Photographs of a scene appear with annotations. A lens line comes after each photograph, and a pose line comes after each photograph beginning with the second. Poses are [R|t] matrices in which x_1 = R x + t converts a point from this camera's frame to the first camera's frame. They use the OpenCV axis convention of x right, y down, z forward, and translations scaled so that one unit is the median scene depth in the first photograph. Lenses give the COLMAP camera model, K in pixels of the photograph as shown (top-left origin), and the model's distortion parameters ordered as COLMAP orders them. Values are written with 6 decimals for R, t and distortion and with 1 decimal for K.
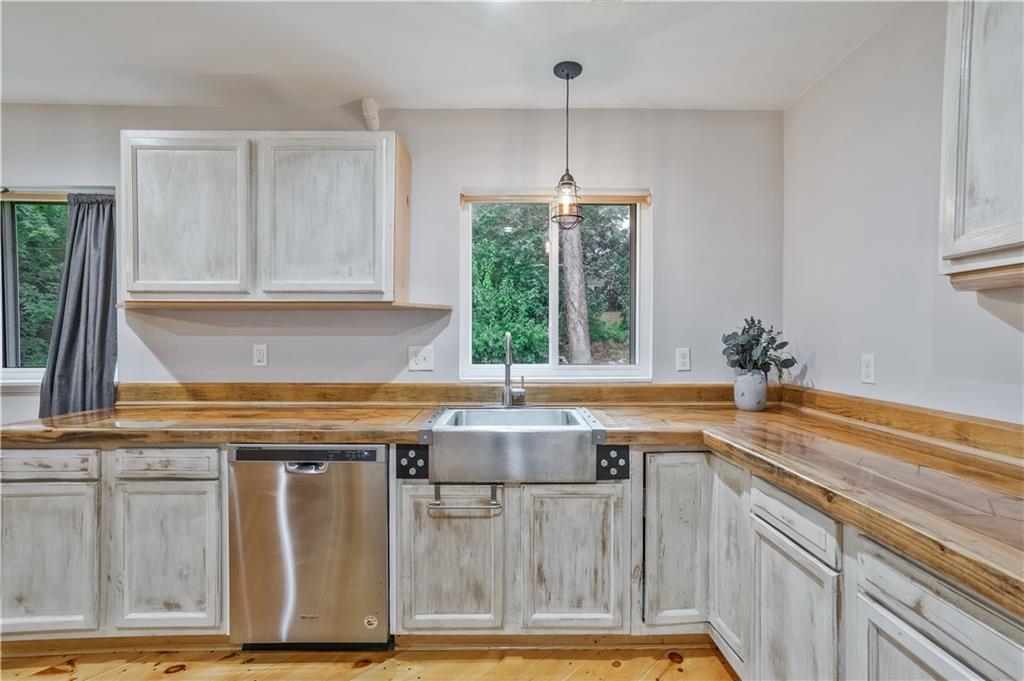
lens RADIAL K [[490.7, 0, 506.8], [0, 490.7, 348.1], [0, 0, 1]] dist [-0.041566, 0.031216]
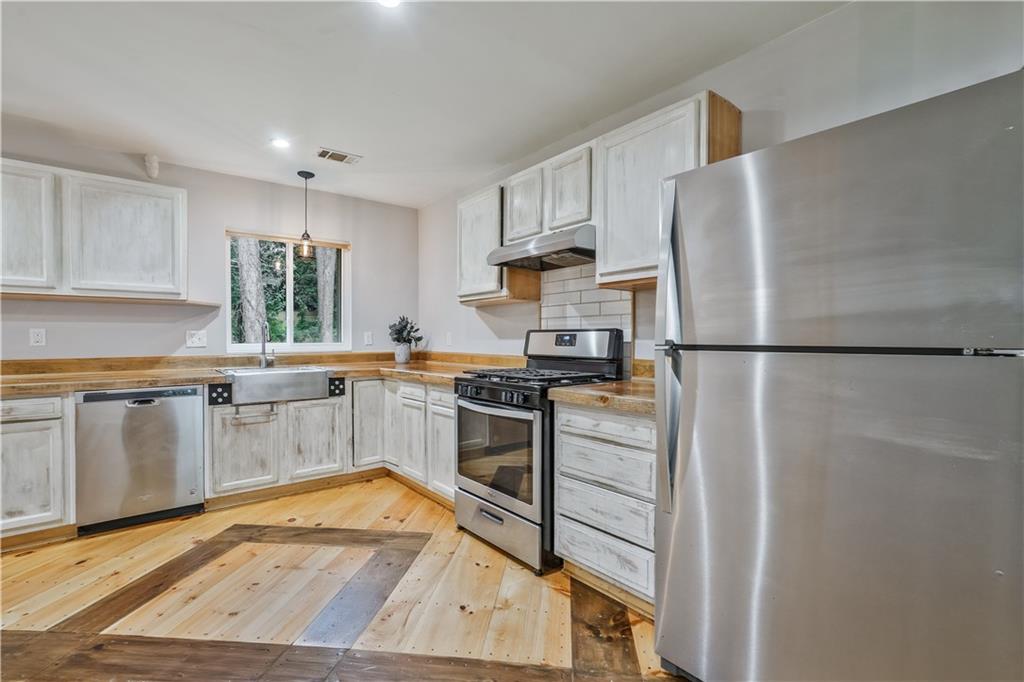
lens RADIAL K [[490.7, 0, 506.8], [0, 490.7, 348.6], [0, 0, 1]] dist [-0.041566, 0.031216]
pose [[0.800938, -0.013323, 0.598599, -0.401537], [0.013969, 0.999896, 0.003563, 0.078080], [-0.598584, 0.005508, 0.801041, -0.971301]]
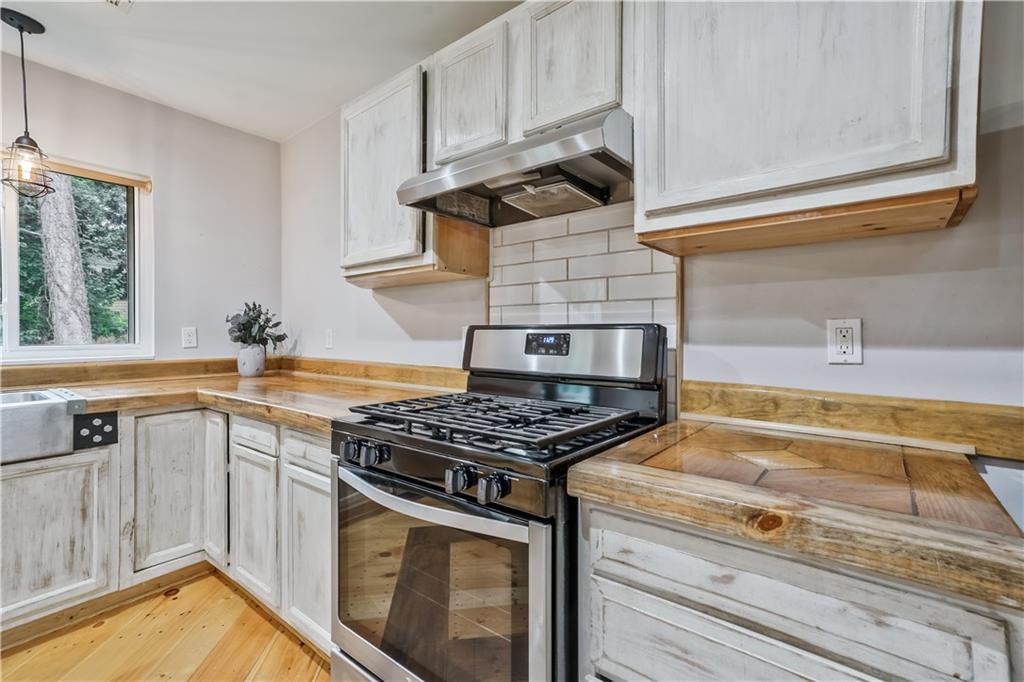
lens RADIAL K [[469.4, 0, 525.0], [0, 469.4, 337.1], [0, 0, 1]] dist [-0.003312, 0.019205]
pose [[0.619387, -0.004930, 0.785071, -0.012121], [0.015758, 0.999857, -0.006154, 0.052729], [-0.784928, 0.016183, 0.619376, -0.350103]]
